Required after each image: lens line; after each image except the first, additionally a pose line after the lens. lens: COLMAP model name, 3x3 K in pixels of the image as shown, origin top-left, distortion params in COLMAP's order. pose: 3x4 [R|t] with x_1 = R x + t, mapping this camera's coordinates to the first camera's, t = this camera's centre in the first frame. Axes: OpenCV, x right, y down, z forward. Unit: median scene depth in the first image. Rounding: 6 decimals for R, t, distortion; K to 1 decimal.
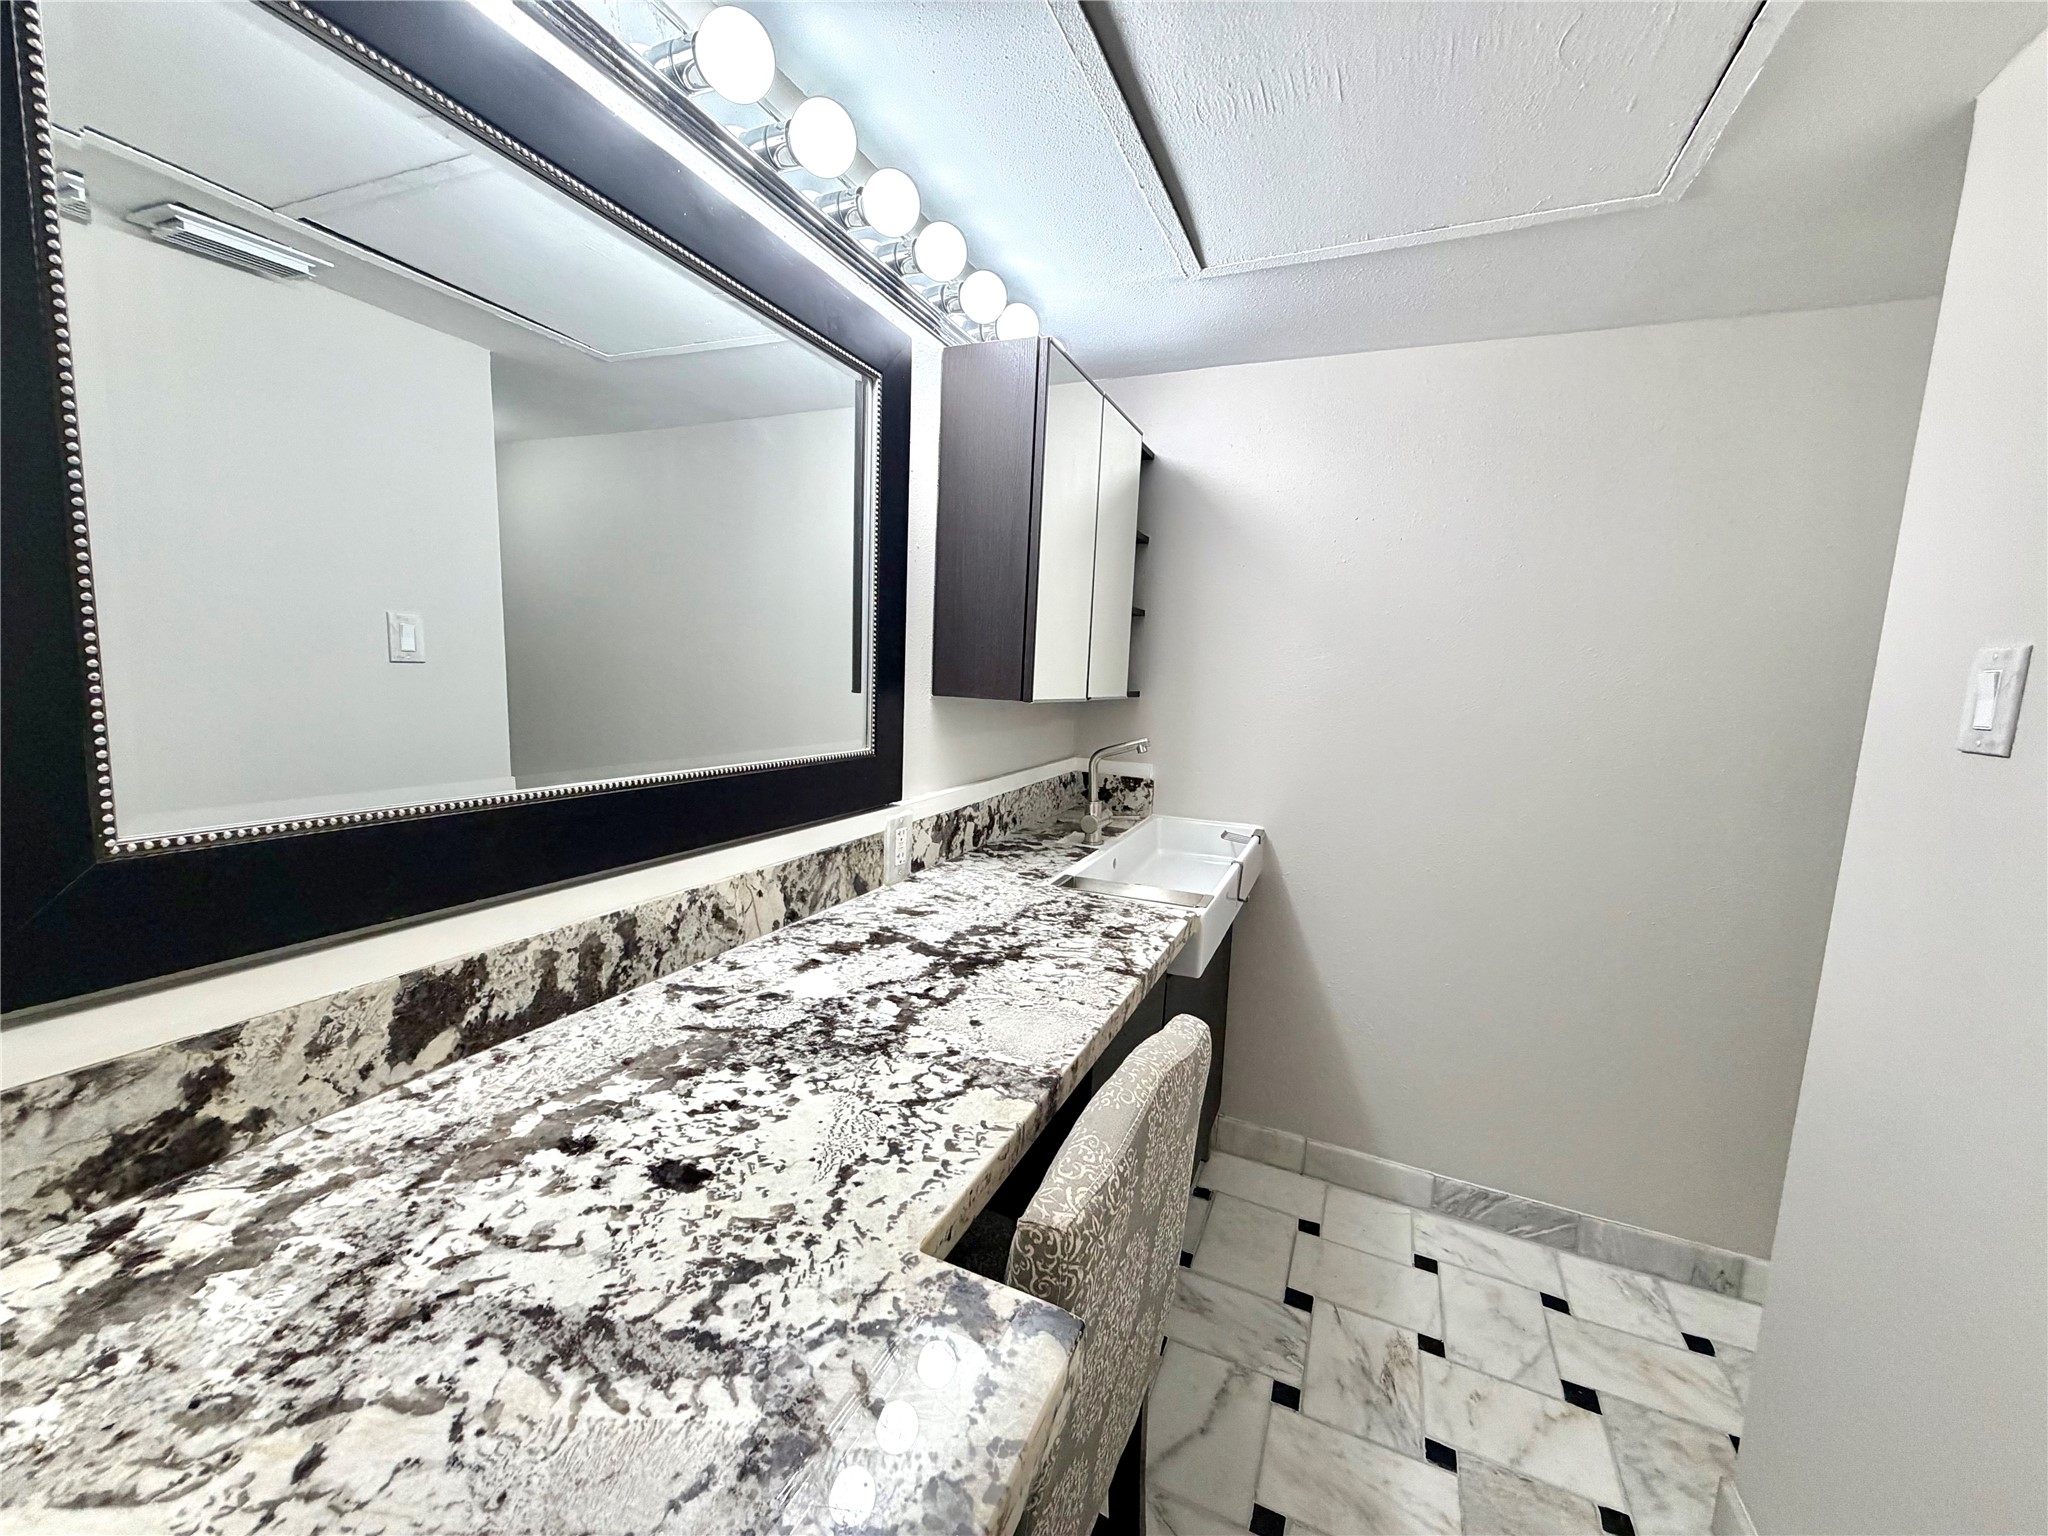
lens RADIAL K [[816.5, 0, 1024.5], [0, 816.5, 767.8], [0, 0, 1]] dist [0.002863, 0.000088]
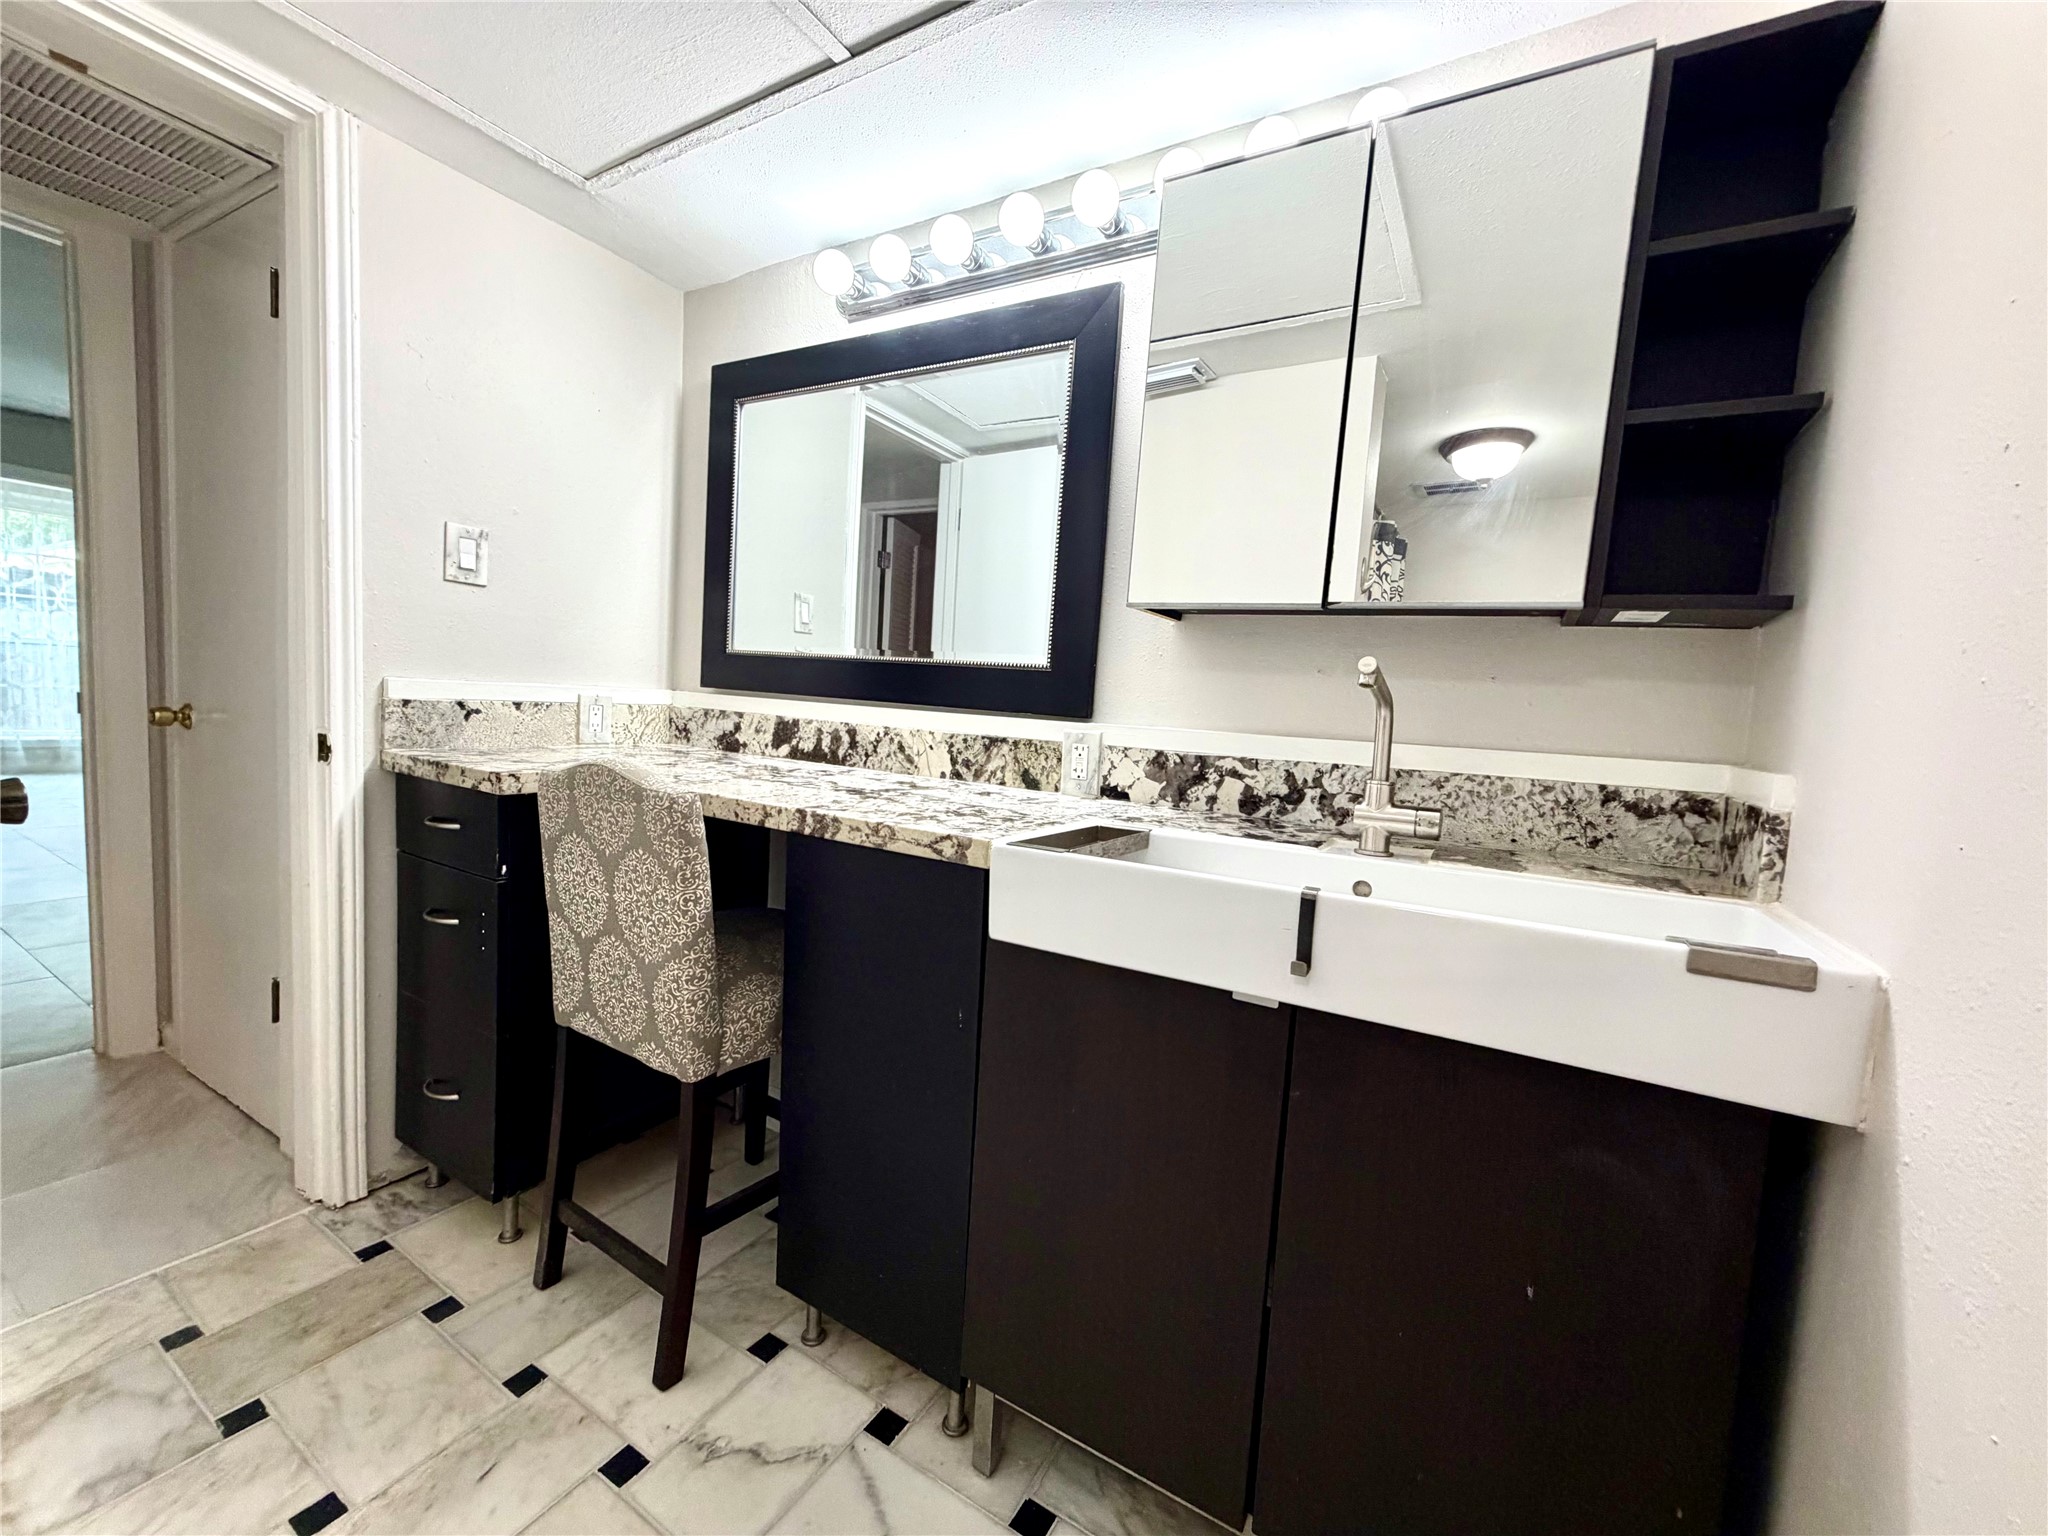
lens RADIAL K [[816.5, 0, 1024.2], [0, 816.5, 771.4], [0, 0, 1]] dist [0.002863, 0.000088]
pose [[-0.119676, 0.038923, -0.992050, 1.099517], [-0.187475, 0.980368, 0.061080, 0.071333], [0.974952, 0.193294, -0.110030, 1.290017]]
